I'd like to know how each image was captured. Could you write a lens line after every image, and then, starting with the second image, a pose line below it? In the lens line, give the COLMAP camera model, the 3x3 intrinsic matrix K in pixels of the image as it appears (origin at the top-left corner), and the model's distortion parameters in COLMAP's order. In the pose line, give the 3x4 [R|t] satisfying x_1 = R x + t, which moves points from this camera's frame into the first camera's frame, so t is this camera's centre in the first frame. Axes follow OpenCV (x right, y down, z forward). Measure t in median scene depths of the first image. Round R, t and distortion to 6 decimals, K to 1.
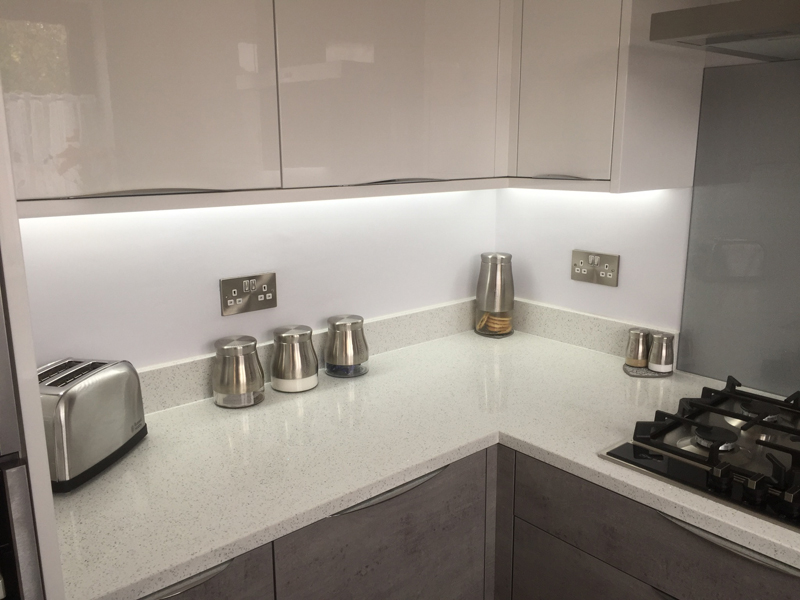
lens RADIAL K [[685.4, 0, 401.4], [0, 685.4, 295.2], [0, 0, 1]] dist [0.081138, -0.110583]
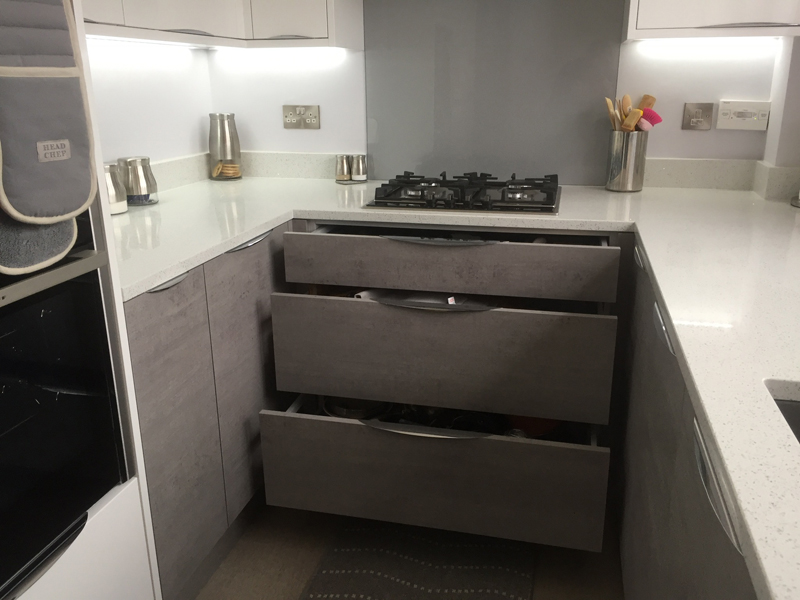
lens RADIAL K [[685.4, 0, 401.4], [0, 685.4, 295.2], [0, 0, 1]] dist [0.081138, -0.110583]
pose [[0.817822, -0.174905, 0.548247, -0.407911], [0.127790, 0.984103, 0.123330, 0.182385], [-0.561103, -0.030802, 0.827173, -0.281147]]
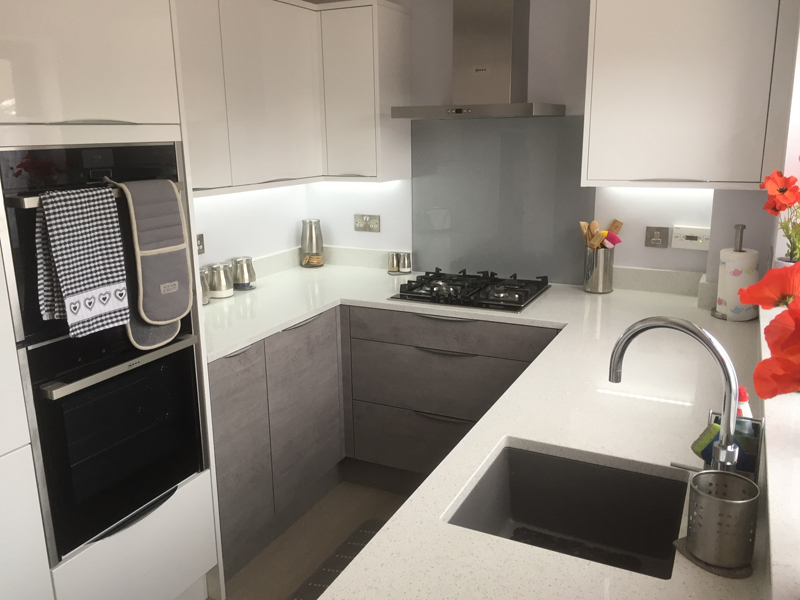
lens RADIAL K [[685.4, 0, 401.4], [0, 685.4, 295.2], [0, 0, 1]] dist [0.081138, -0.110583]
pose [[0.921270, -0.099845, 0.375888, -0.380757], [0.093404, 0.995000, 0.035370, 0.106159], [-0.377540, 0.002524, 0.925990, -0.812680]]
